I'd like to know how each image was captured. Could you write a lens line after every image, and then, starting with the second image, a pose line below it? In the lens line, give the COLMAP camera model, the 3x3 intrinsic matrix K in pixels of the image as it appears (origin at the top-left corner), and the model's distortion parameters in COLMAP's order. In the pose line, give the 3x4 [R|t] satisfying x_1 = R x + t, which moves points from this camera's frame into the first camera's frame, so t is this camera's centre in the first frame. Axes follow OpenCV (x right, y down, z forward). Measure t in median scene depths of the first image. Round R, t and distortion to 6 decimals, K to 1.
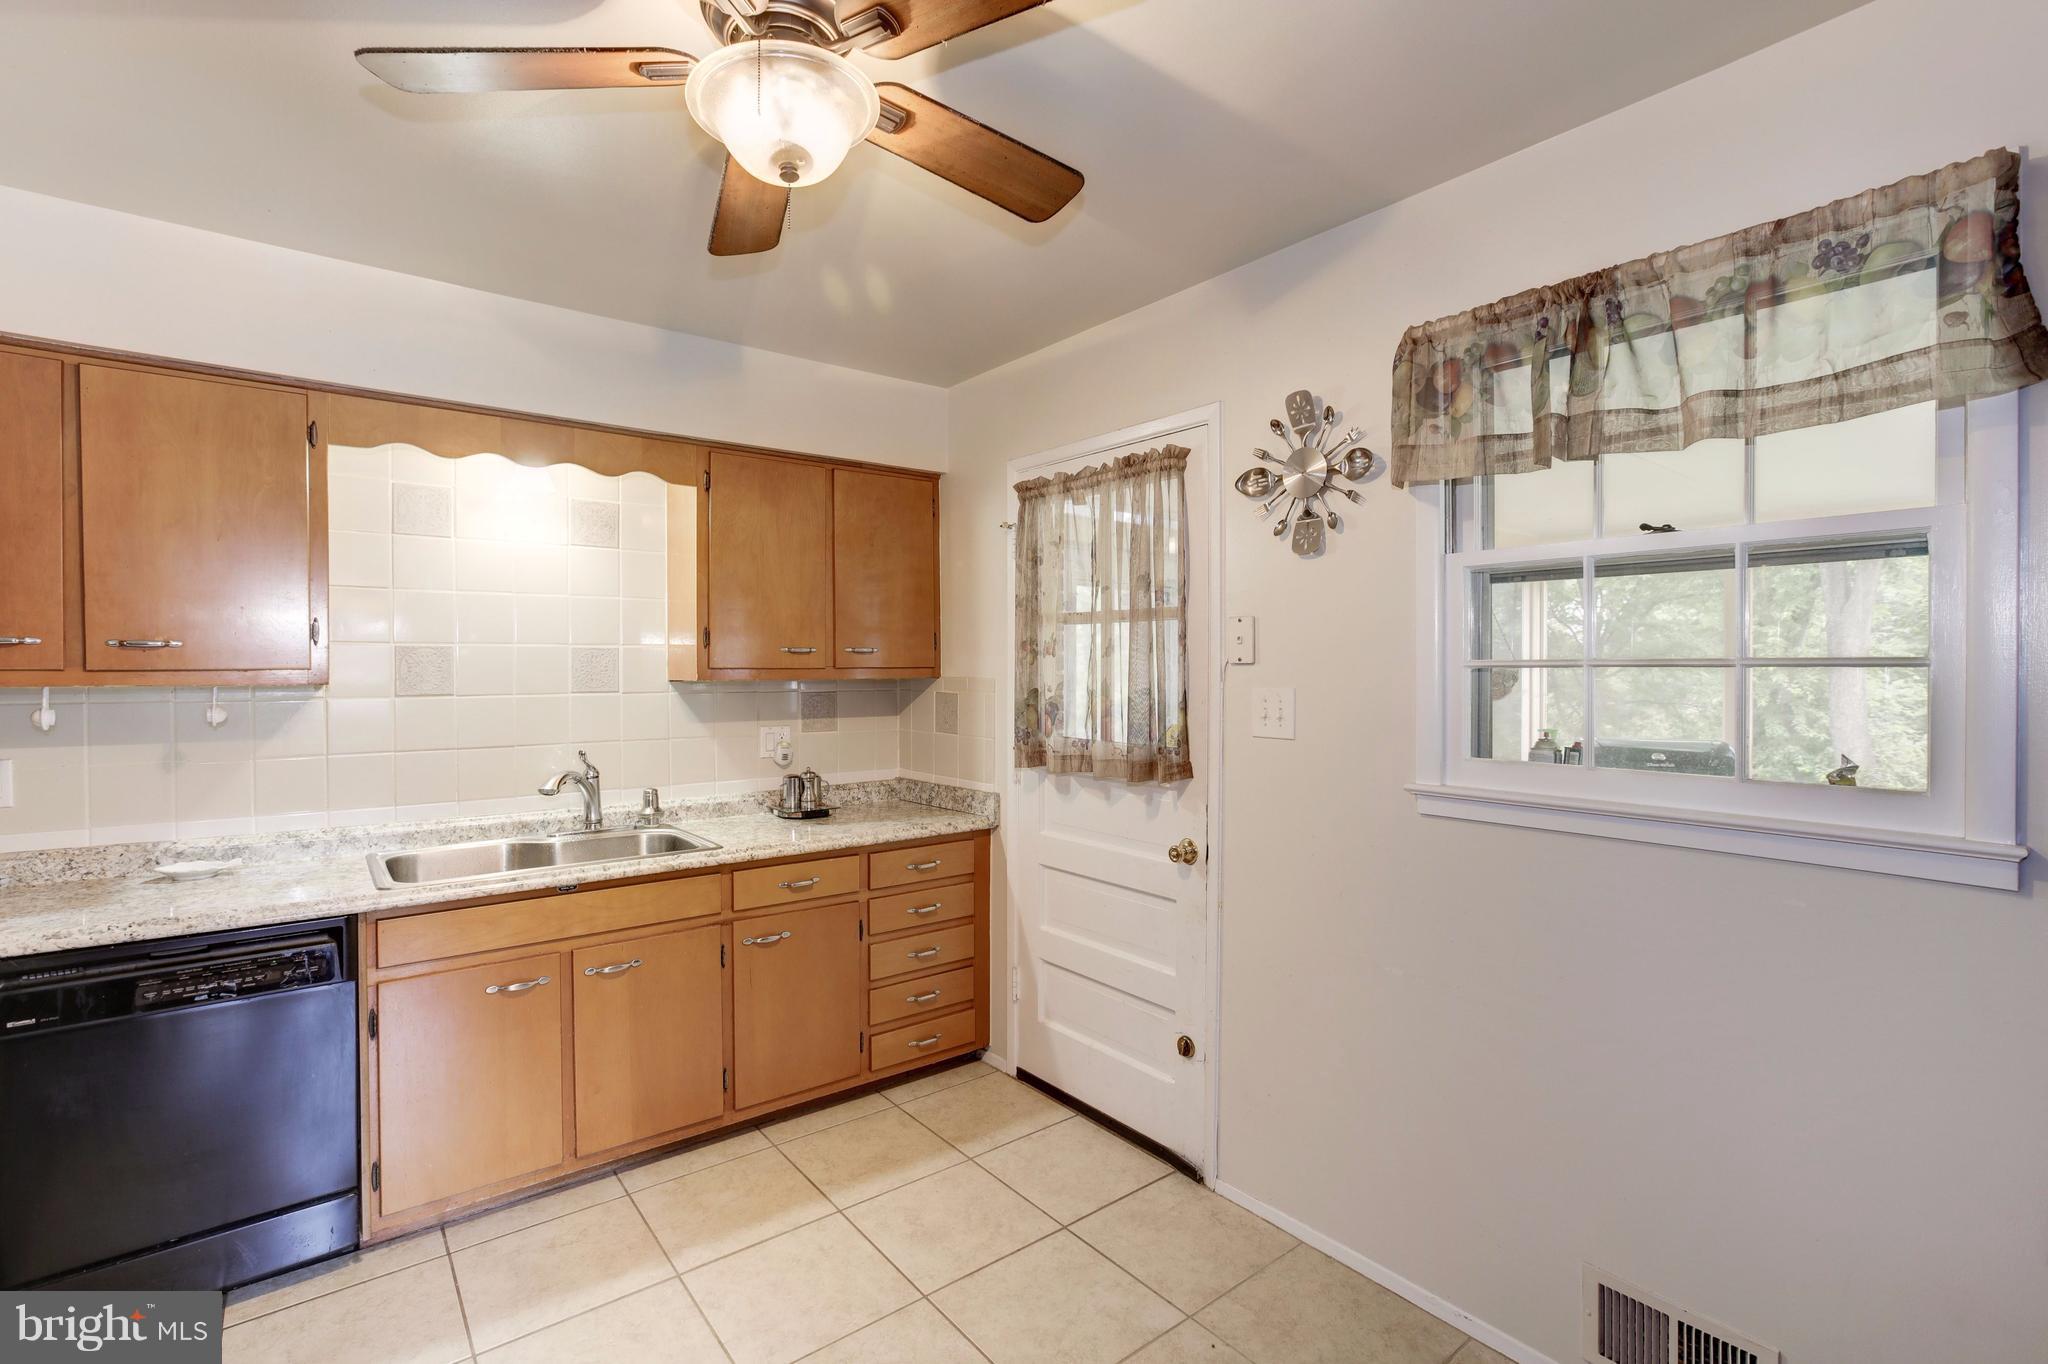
lens RADIAL K [[929.9, 0, 1019.0], [0, 929.9, 677.1], [0, 0, 1]] dist [-0.013035, 0.001170]
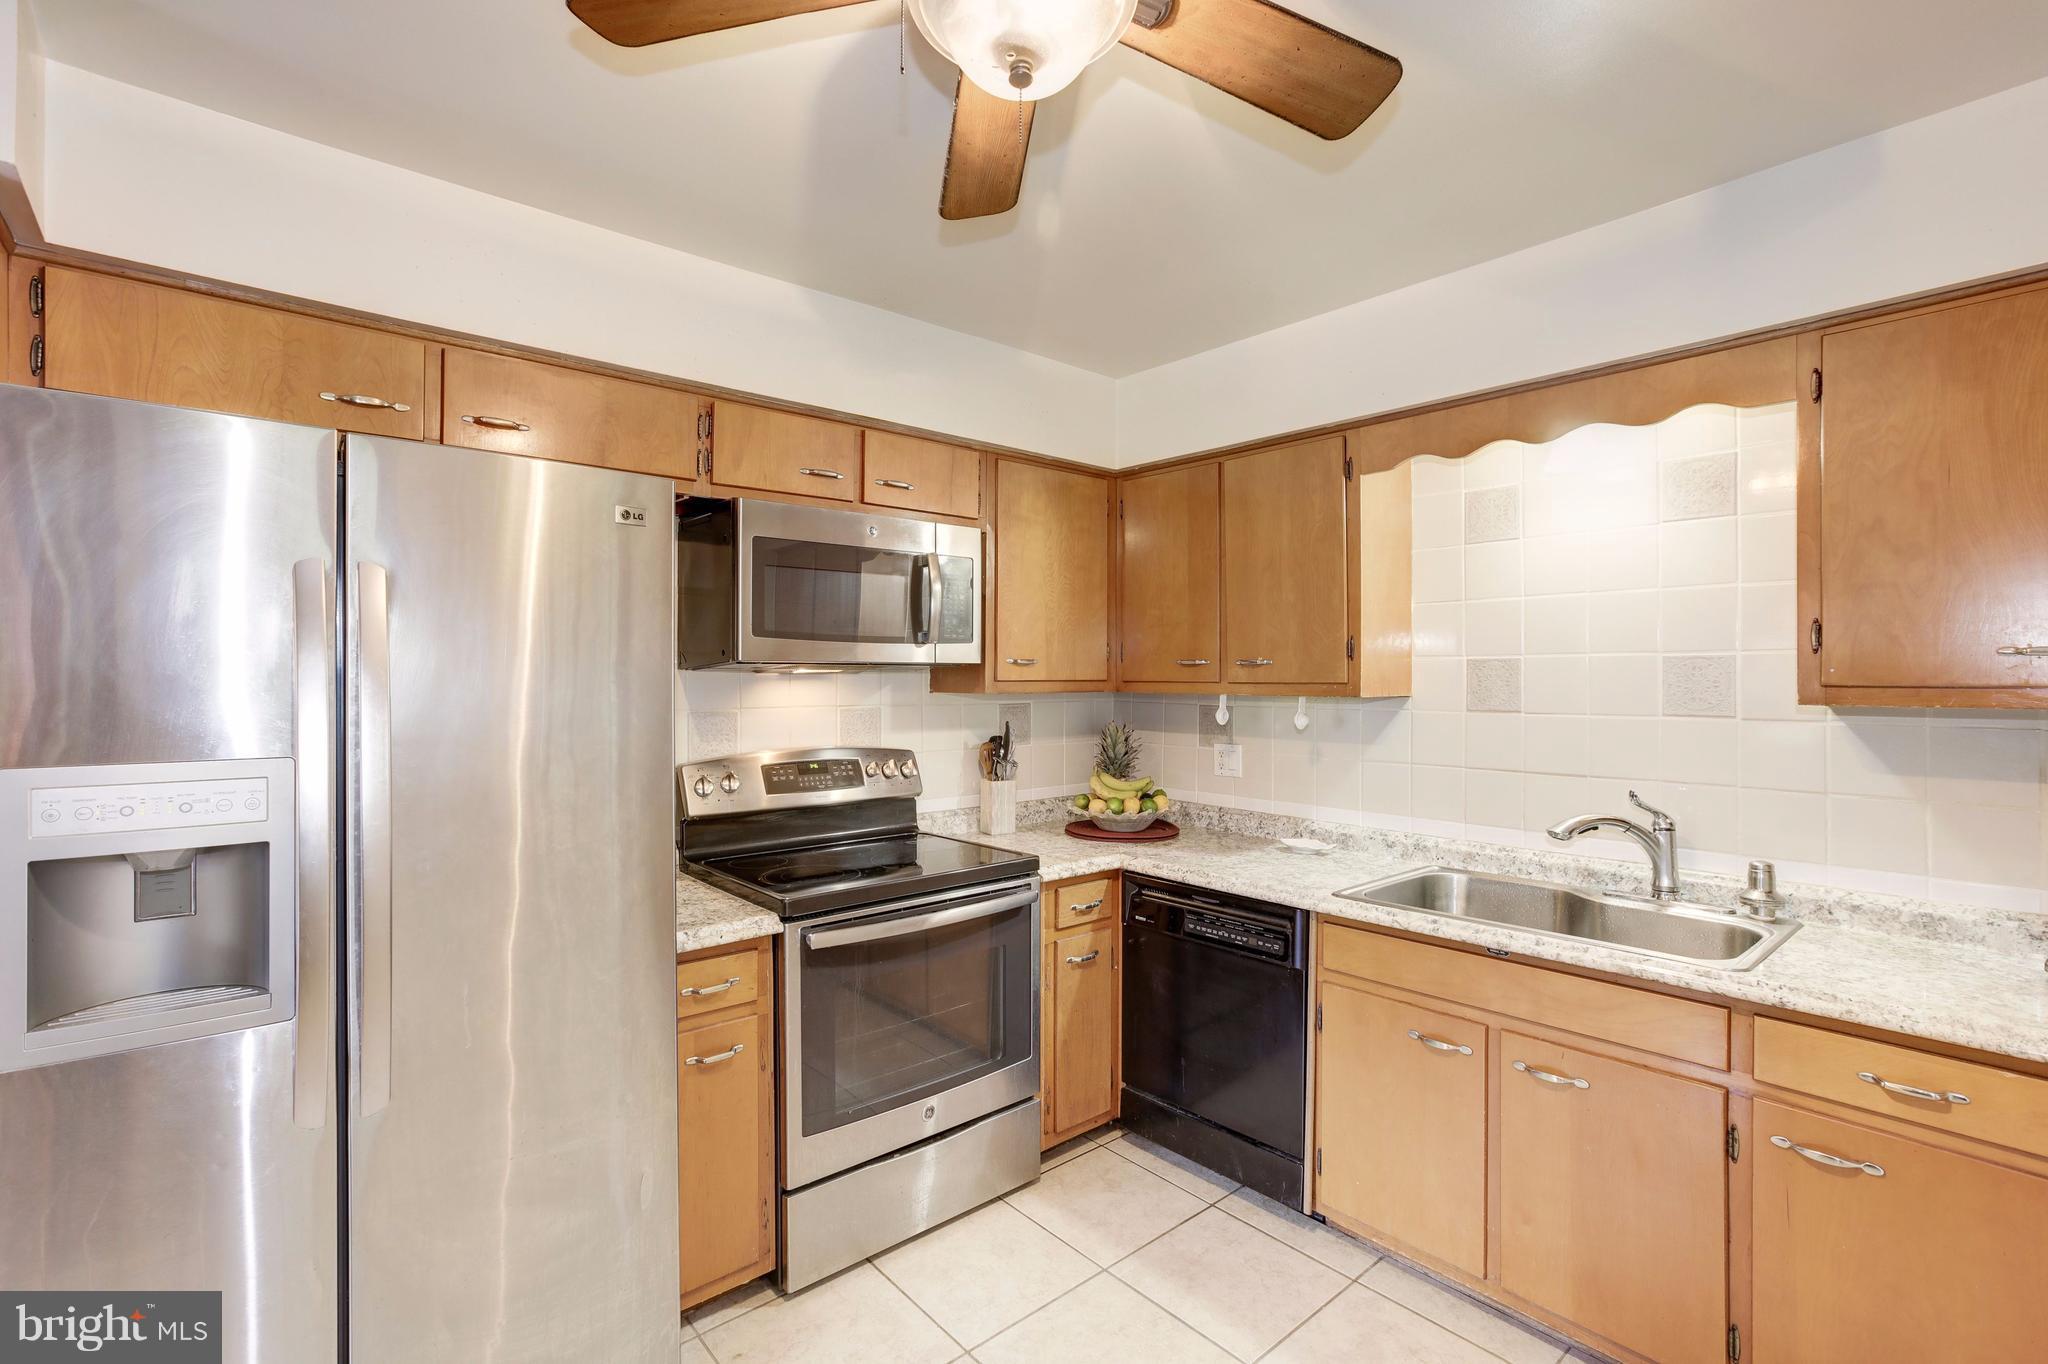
lens RADIAL K [[929.9, 0, 1019.6], [0, 929.9, 681.1], [0, 0, 1]] dist [-0.013035, 0.001170]
pose [[0.051306, 0.004477, -0.998673, 0.285350], [-0.011296, 0.999929, 0.003902, -0.009536], [0.998619, 0.011081, 0.051353, 0.492124]]
